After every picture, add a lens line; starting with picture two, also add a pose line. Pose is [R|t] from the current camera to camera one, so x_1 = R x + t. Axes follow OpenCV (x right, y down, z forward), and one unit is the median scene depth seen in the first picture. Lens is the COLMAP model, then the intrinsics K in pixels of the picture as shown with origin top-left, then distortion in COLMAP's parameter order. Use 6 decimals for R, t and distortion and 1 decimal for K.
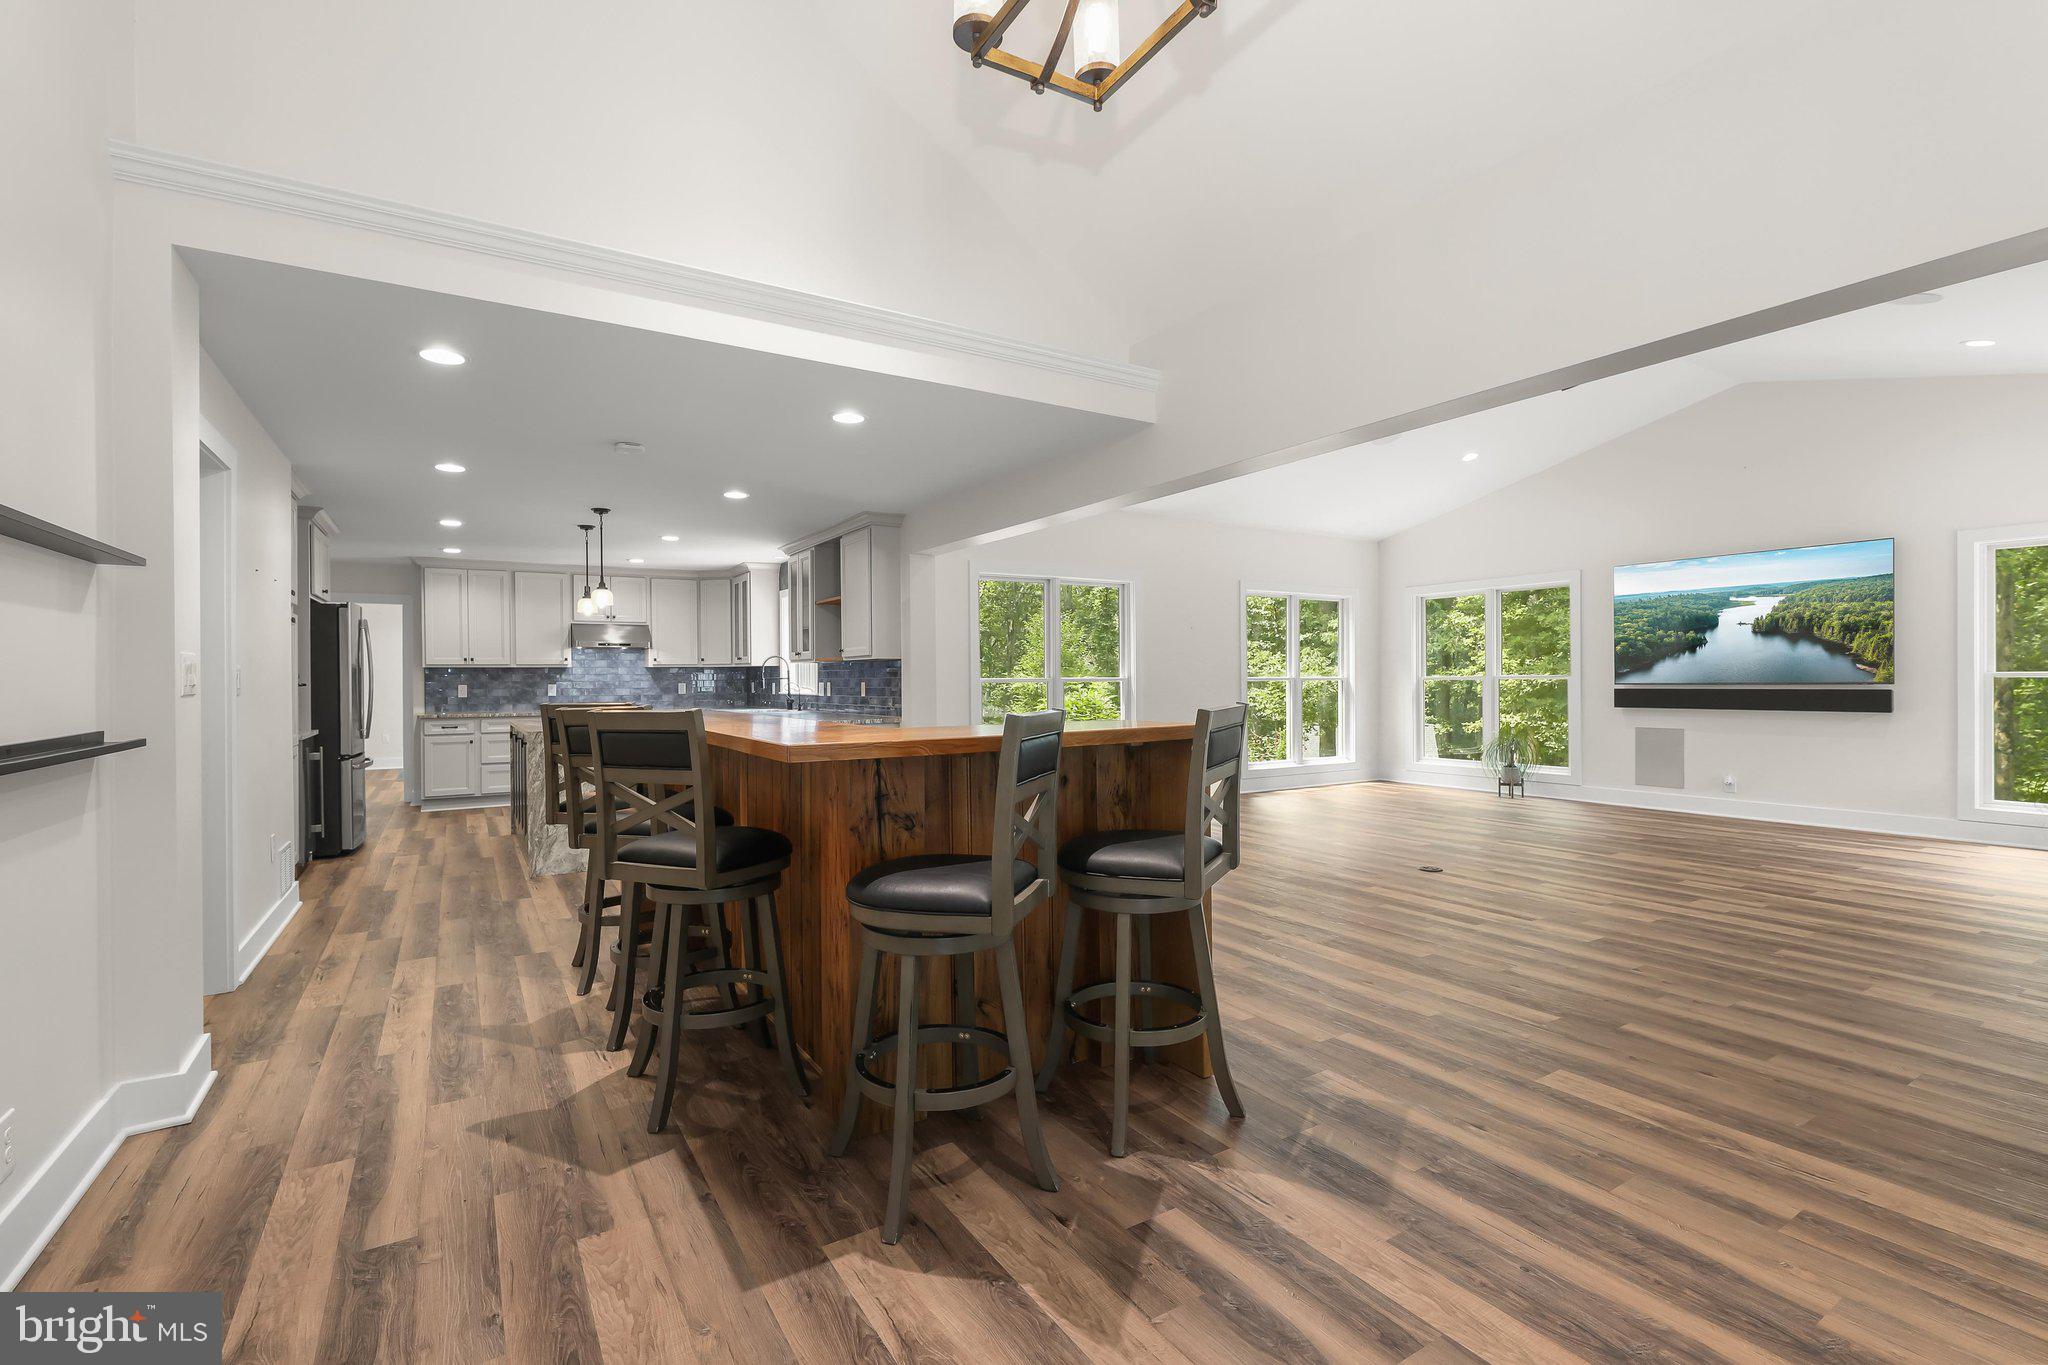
lens RADIAL K [[941.8, 0, 1026.0], [0, 941.8, 689.8], [0, 0, 1]] dist [-0.001310, -0.000064]
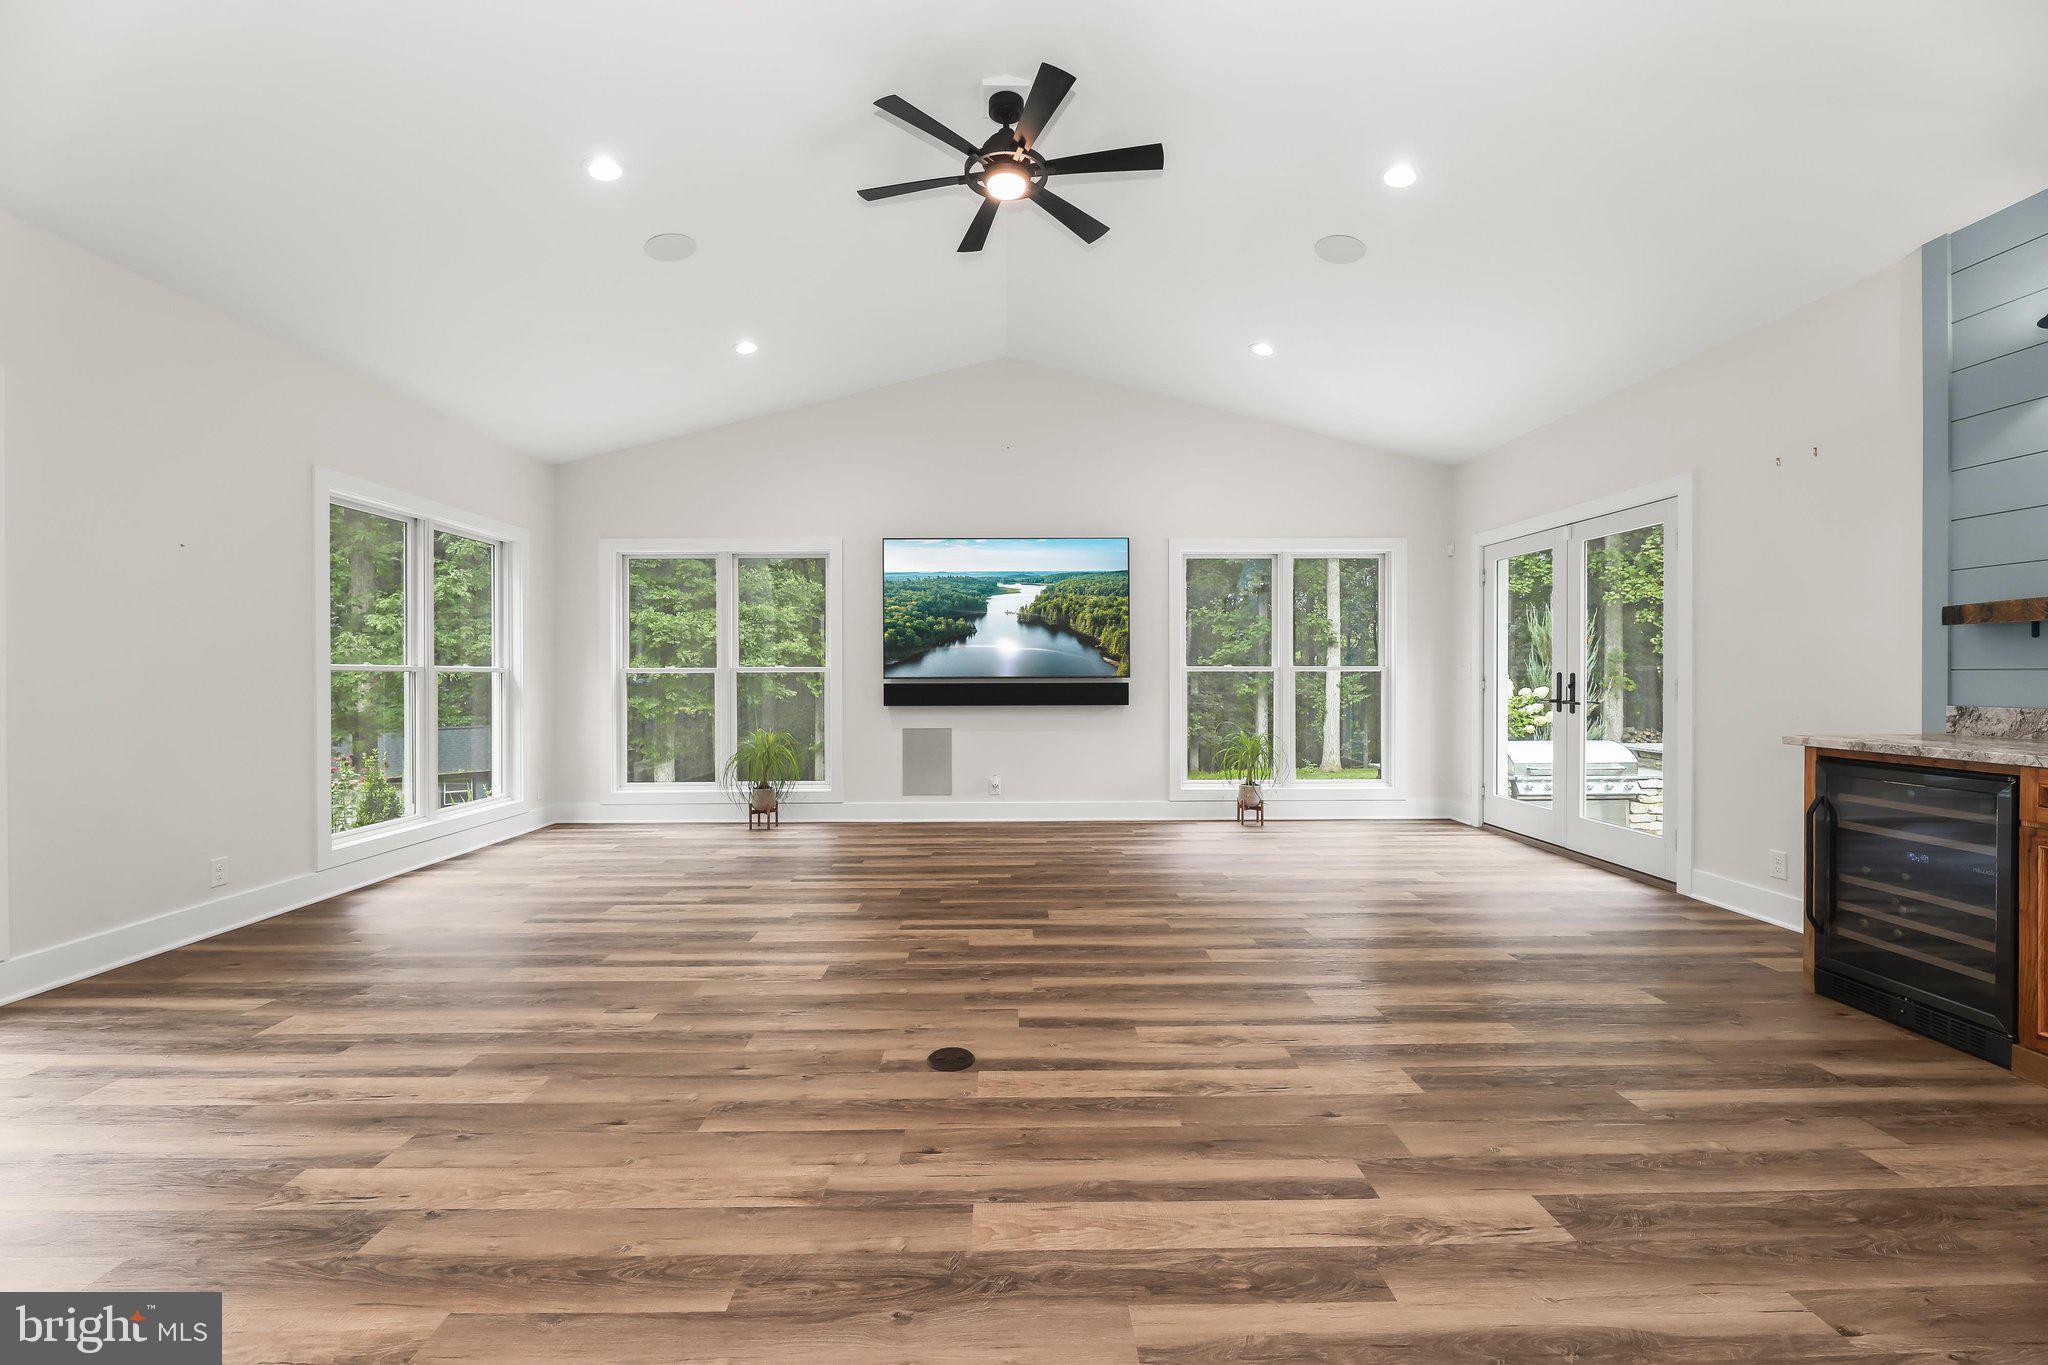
lens RADIAL K [[823.7, 0, 1022.5], [0, 823.7, 691.5], [0, 0, 1]] dist [-0.000518, -0.000153]
pose [[0.527075, -0.009046, 0.849771, 0.074941], [0.009669, 0.999942, 0.004647, 0.004088], [-0.849764, 0.005768, 0.527132, 0.553642]]
